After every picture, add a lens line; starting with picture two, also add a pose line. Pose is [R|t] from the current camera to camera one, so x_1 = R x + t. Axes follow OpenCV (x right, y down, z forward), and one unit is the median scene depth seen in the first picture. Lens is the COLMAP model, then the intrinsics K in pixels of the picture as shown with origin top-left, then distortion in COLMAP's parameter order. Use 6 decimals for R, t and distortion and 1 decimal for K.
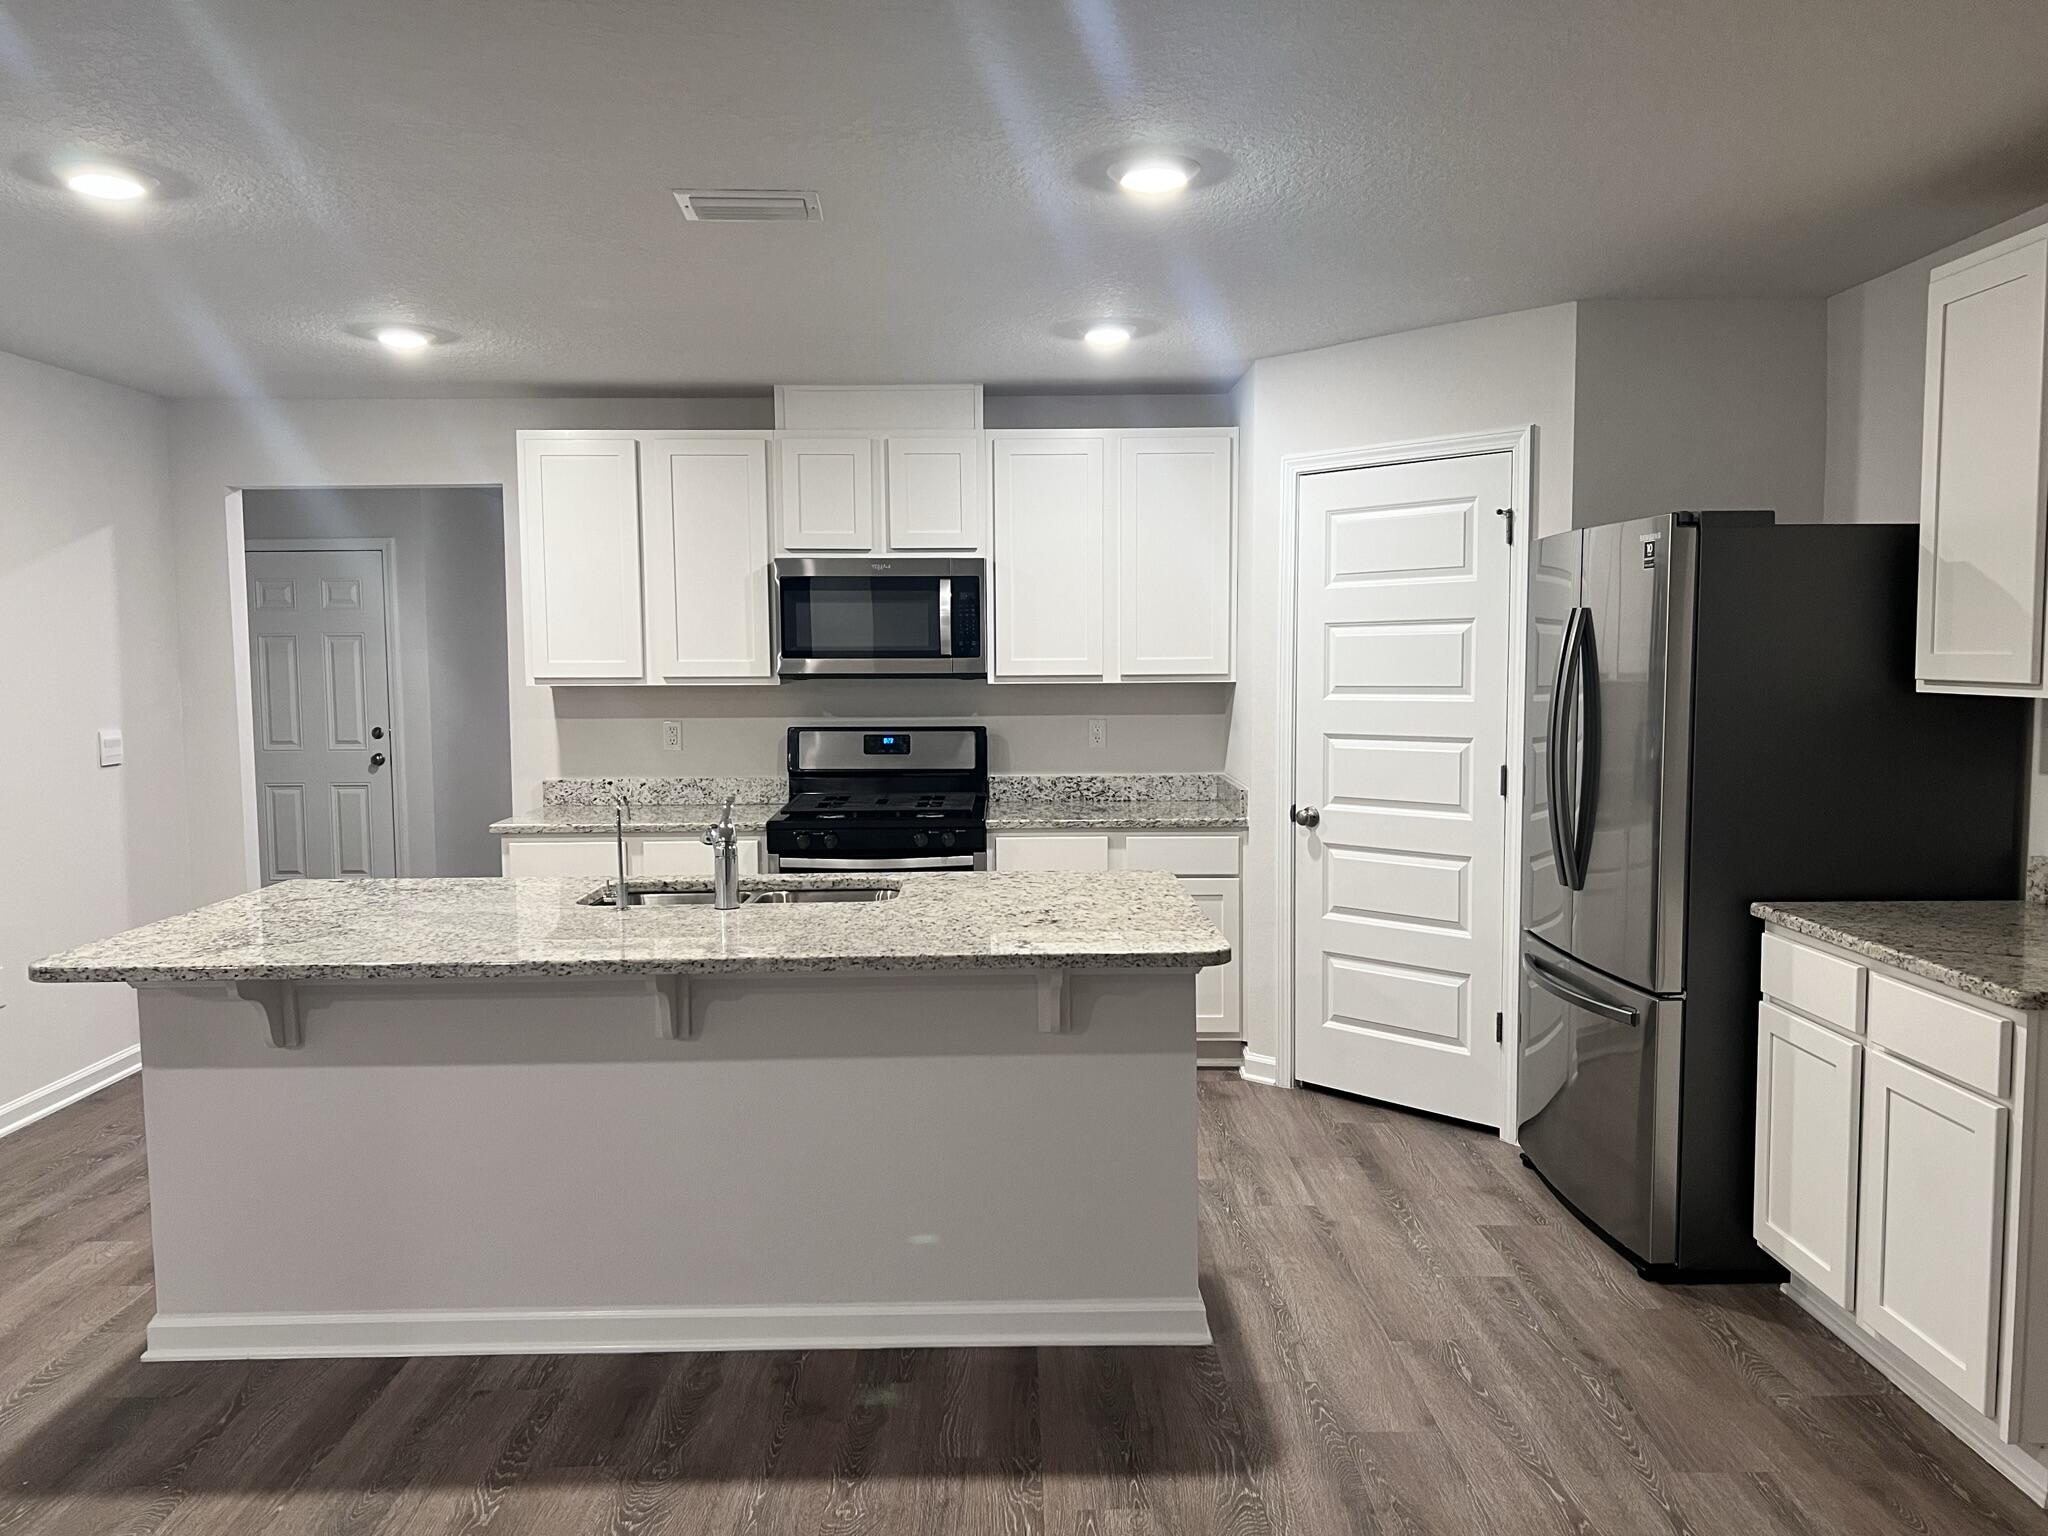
lens RADIAL K [[1549.9, 0, 1030.8], [0, 1549.9, 783.6], [0, 0, 1]] dist [0.077067, -0.099310]
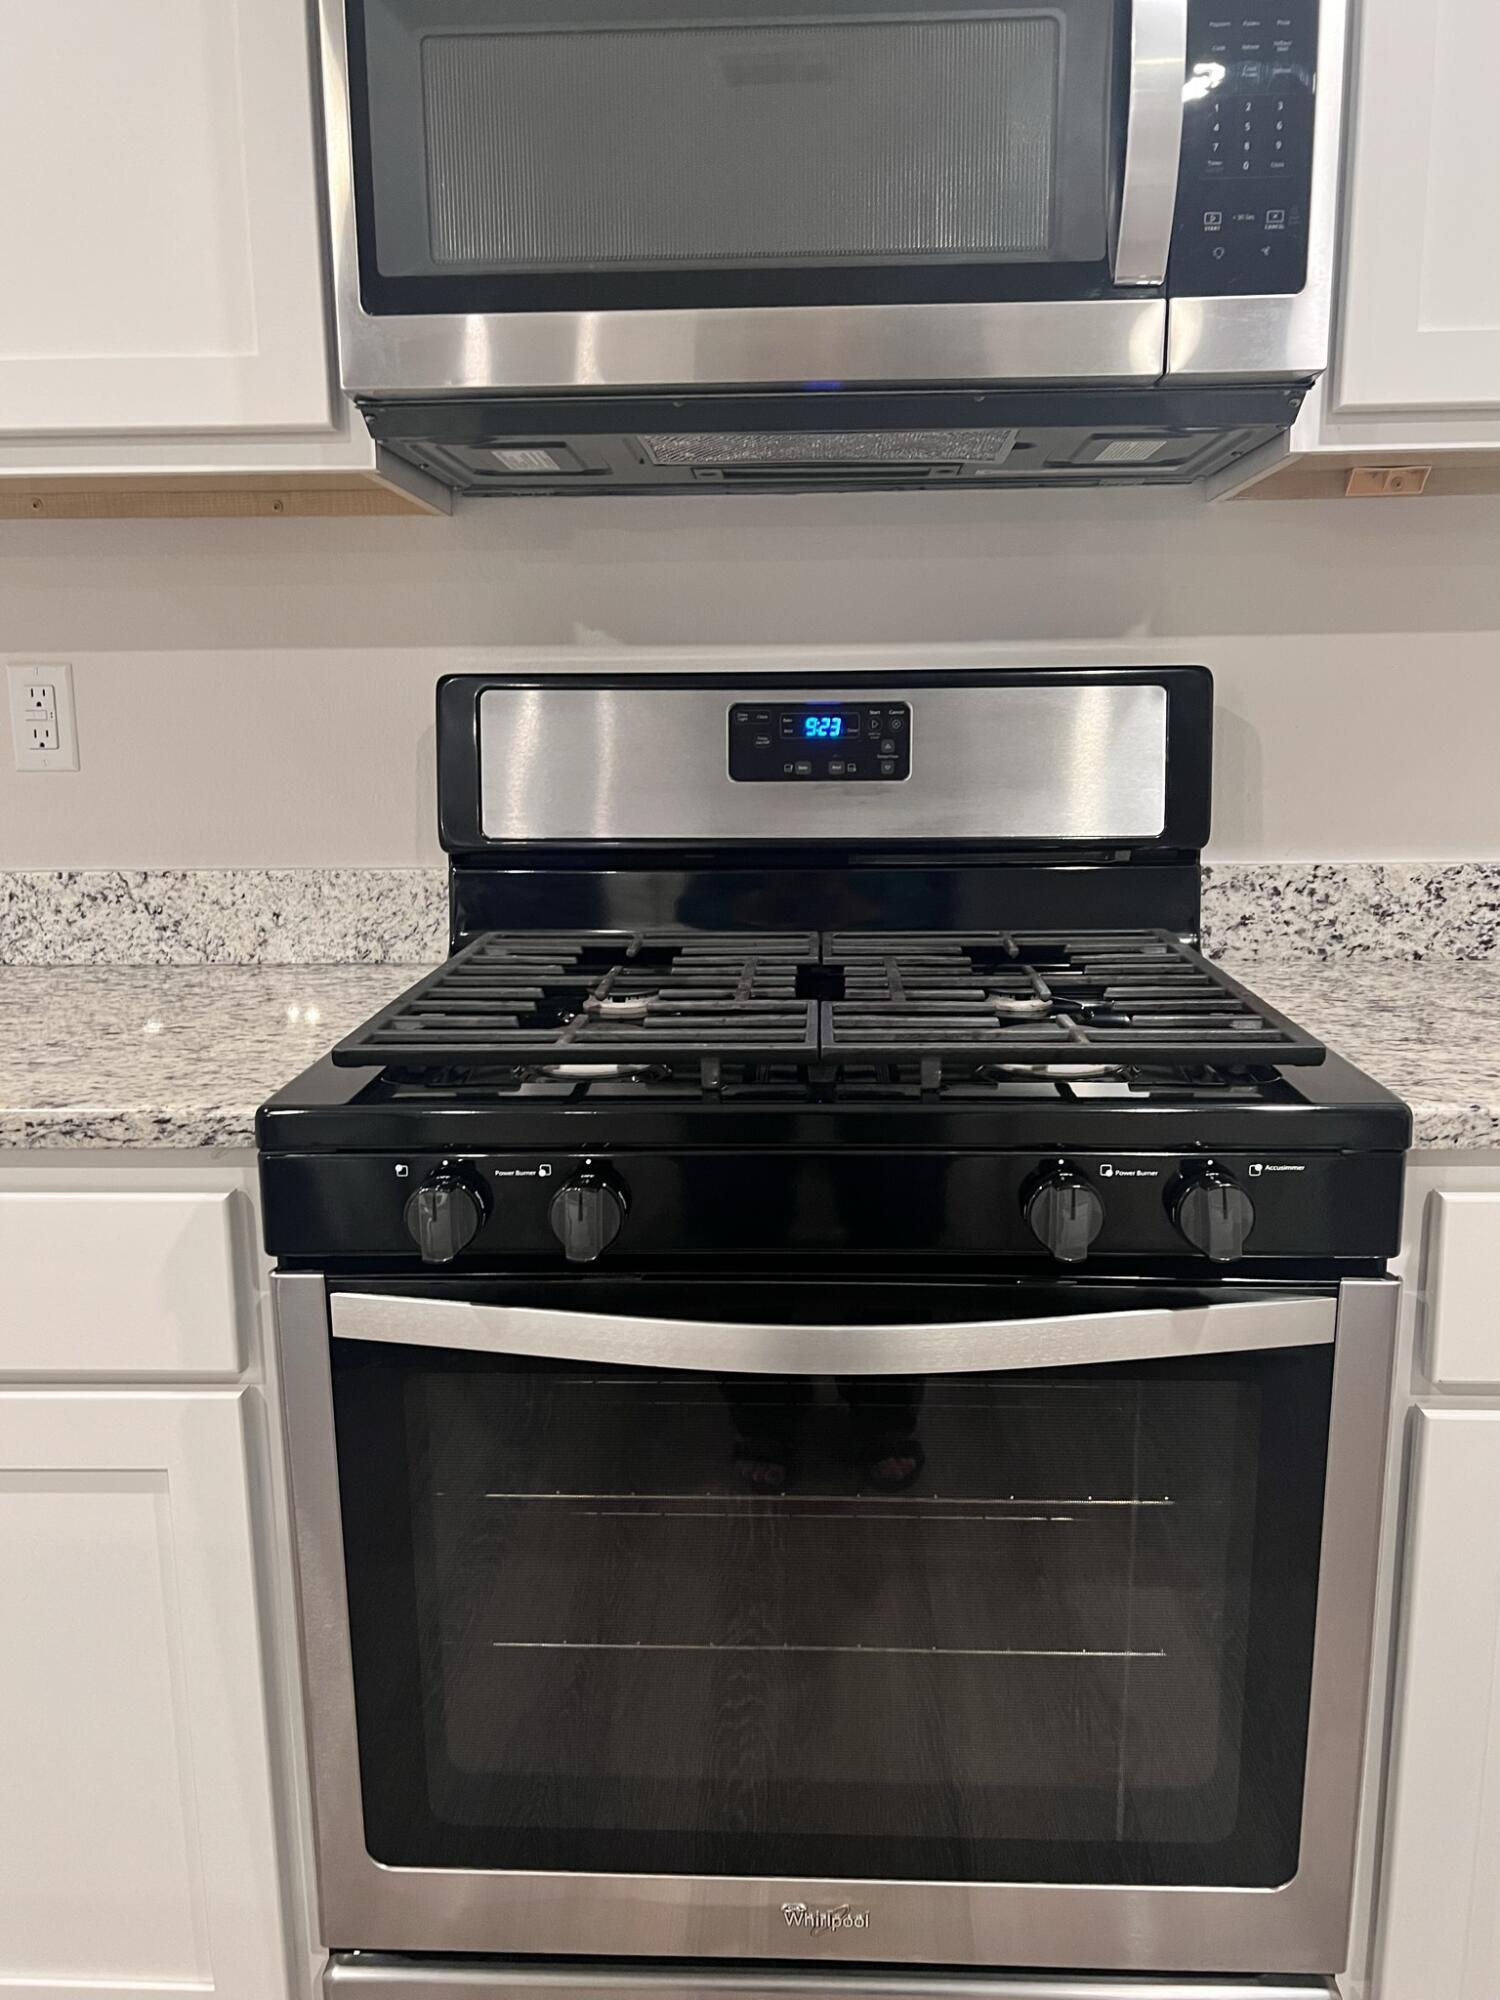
lens RADIAL K [[1513.6, 0, 750.0], [0, 1513.6, 1000.0], [0, 0, 1]] dist [0.077067, -0.099310]
pose [[0.998611, 0.005029, -0.052443, -0.098584], [-0.000297, 0.995955, 0.089852, -0.005512], [0.052683, -0.089712, 0.994573, 0.809168]]
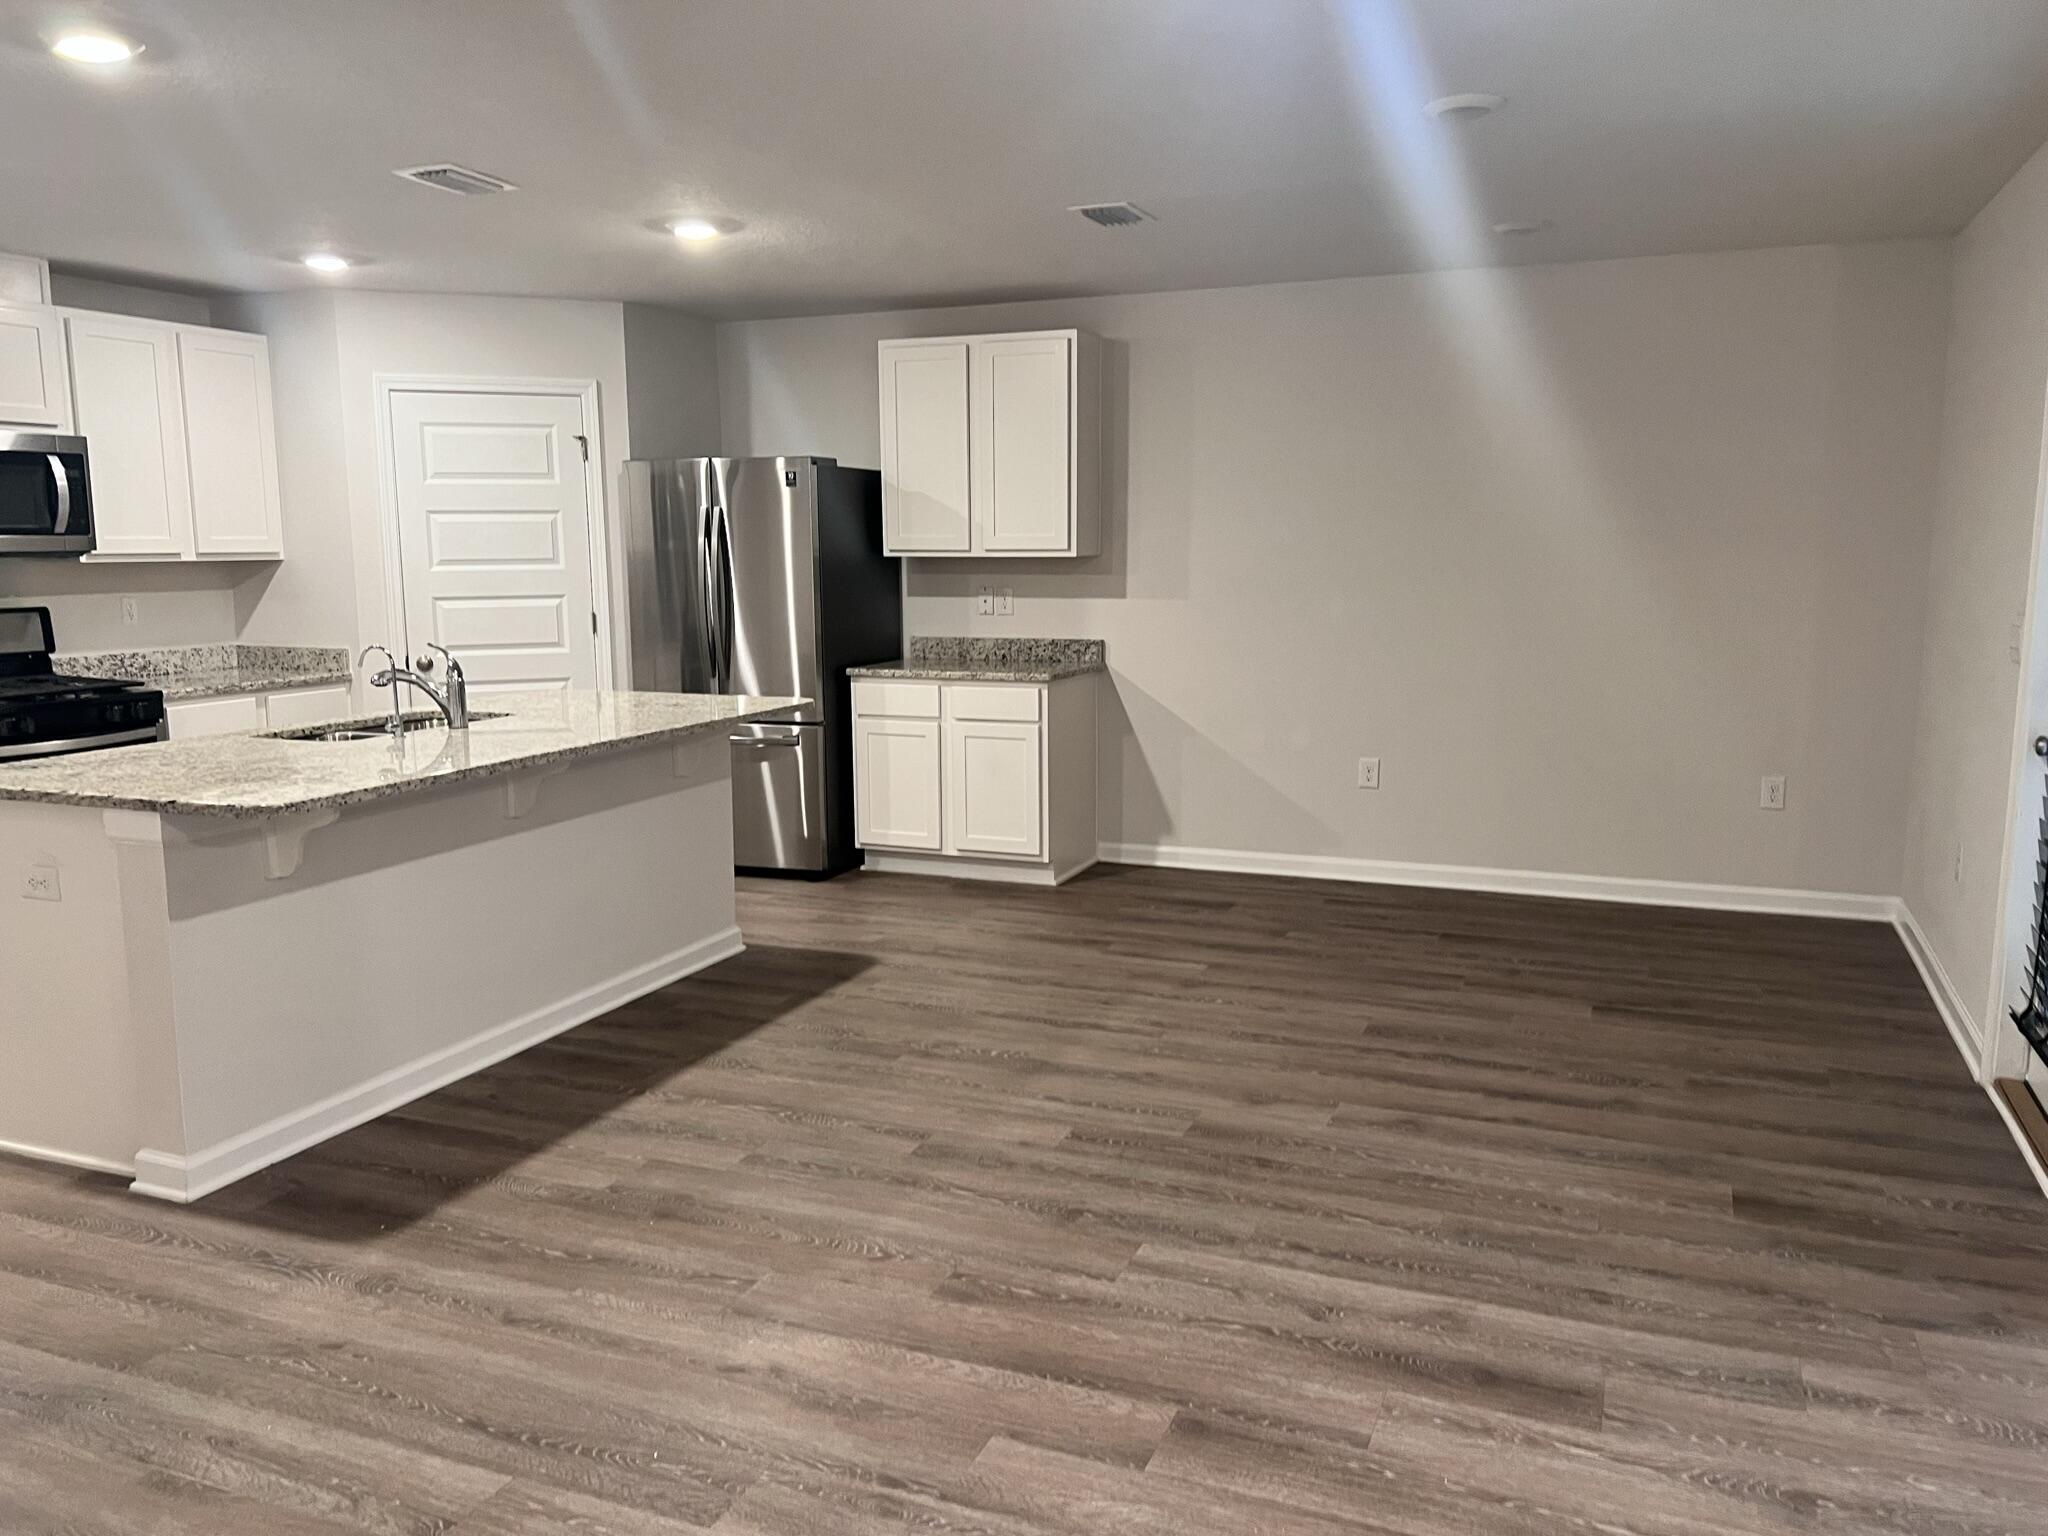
lens RADIAL K [[1549.9, 0, 1030.8], [0, 1549.9, 783.6], [0, 0, 1]] dist [0.077067, -0.099310]
pose [[0.384042, -0.138448, 0.912877, -0.779792], [0.080441, 0.989952, 0.116296, 0.009040], [-0.919805, 0.028770, 0.391320, 0.041584]]
